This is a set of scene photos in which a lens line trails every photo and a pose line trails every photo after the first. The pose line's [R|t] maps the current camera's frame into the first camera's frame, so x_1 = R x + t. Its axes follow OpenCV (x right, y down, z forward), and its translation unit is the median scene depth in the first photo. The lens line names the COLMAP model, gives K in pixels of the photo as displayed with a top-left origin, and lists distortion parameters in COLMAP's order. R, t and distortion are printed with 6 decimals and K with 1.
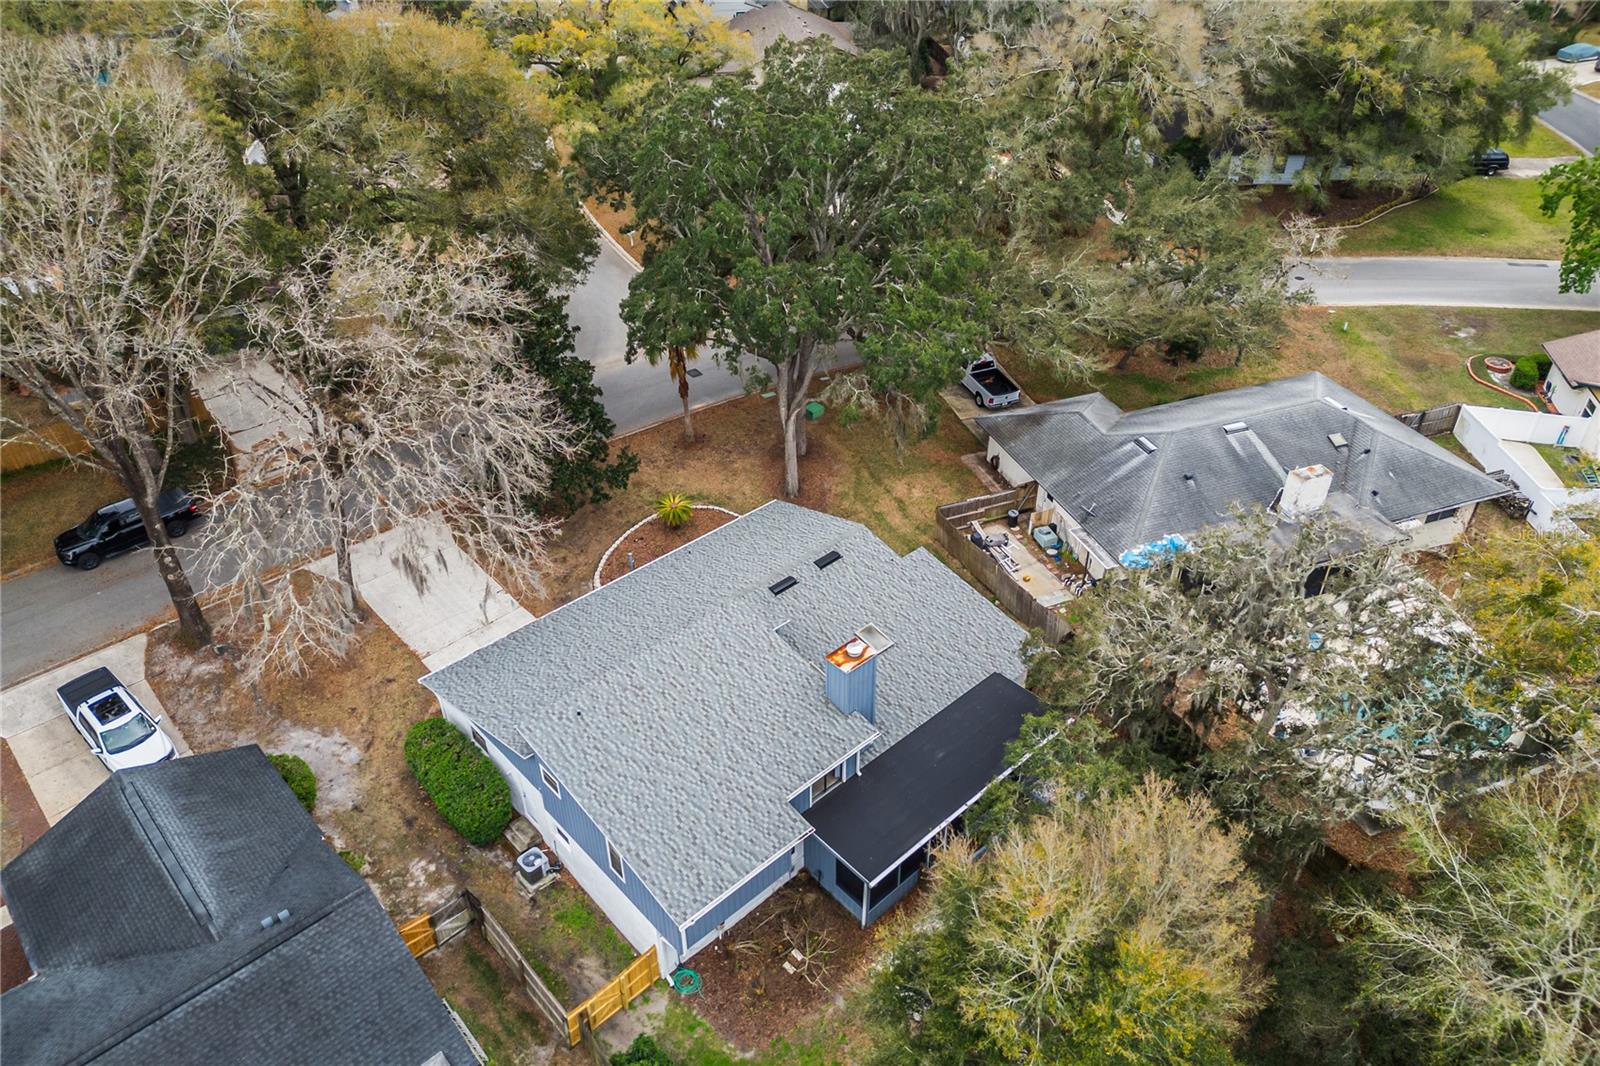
lens RADIAL K [[1130.1, 0, 793.1], [0, 1130.1, 543.6], [0, 0, 1]] dist [0.096478, -0.108585]
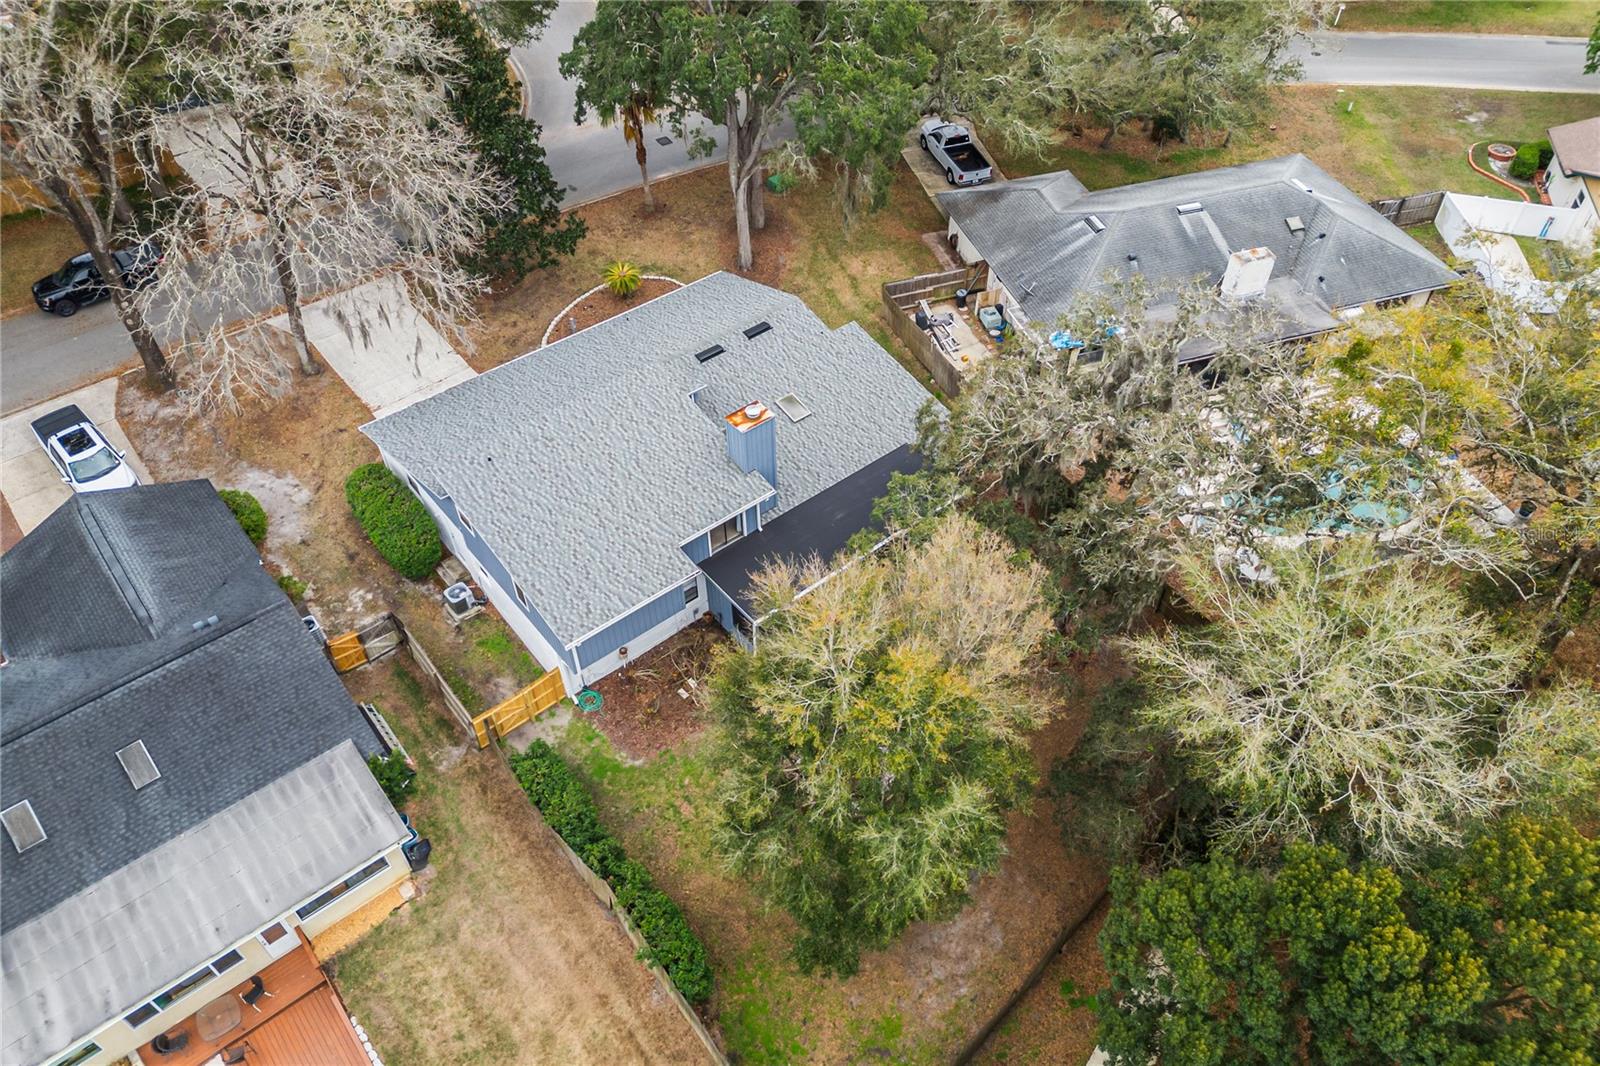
lens RADIAL K [[1130.1, 0, 793.1], [0, 1130.1, 543.6], [0, 0, 1]] dist [0.096478, -0.108585]
pose [[0.998329, 0.039124, -0.042528, 0.112185], [-0.031200, 0.984395, 0.173183, 0.025479], [0.048640, -0.171567, 0.983971, -0.041581]]
